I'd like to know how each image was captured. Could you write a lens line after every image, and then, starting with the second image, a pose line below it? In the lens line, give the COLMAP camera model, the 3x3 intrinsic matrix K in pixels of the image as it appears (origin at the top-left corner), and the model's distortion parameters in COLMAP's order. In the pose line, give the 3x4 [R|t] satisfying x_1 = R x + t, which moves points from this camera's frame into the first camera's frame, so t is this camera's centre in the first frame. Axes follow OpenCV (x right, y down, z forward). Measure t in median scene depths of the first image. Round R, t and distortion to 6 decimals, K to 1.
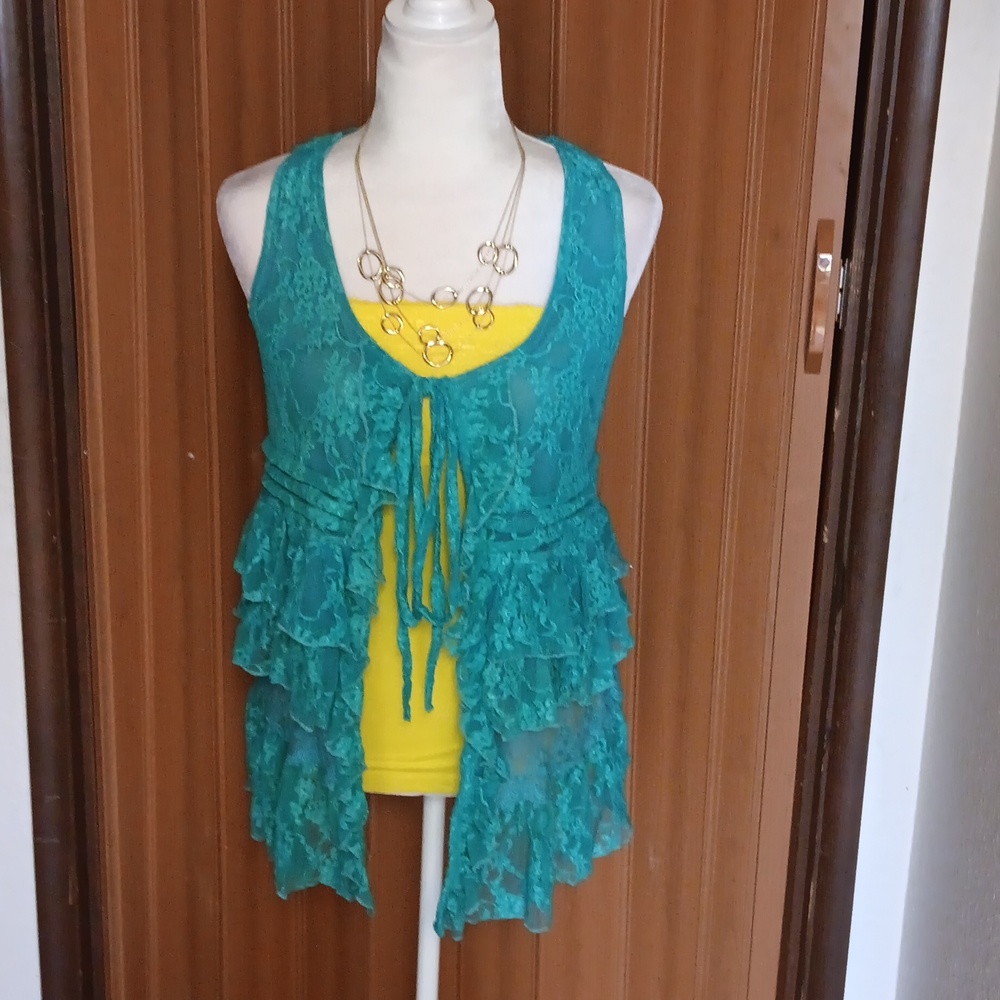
lens RADIAL K [[1493.8, 0, 485.2], [0, 1493.8, 502.3], [0, 0, 1]] dist [0.032264, -0.008145]
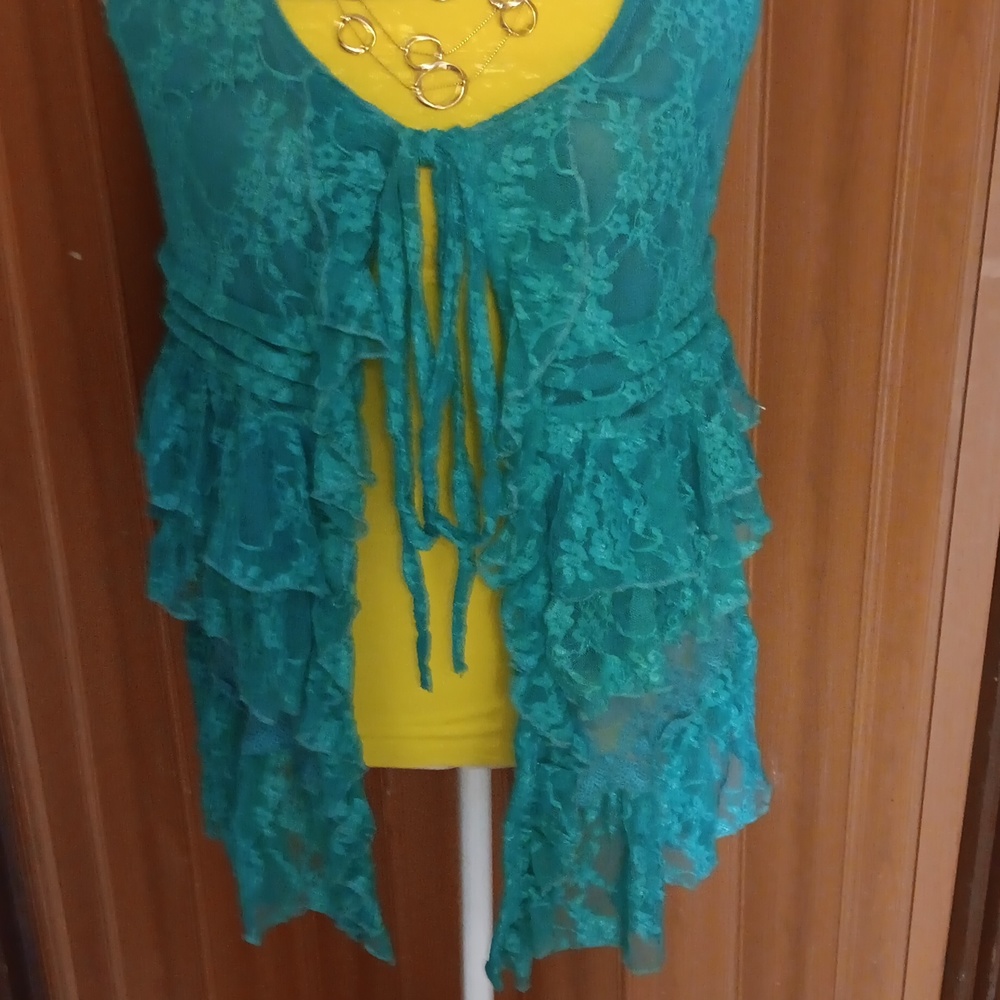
lens RADIAL K [[1579.6, 0, 500.0], [0, 1579.6, 500.0], [0, 0, 1]] dist [0.078003, -0.203819]
pose [[0.998603, -0.052019, -0.009263, -0.011473], [0.052838, 0.983205, 0.174691, -0.047385], [0.000020, -0.174936, 0.984580, 0.371030]]
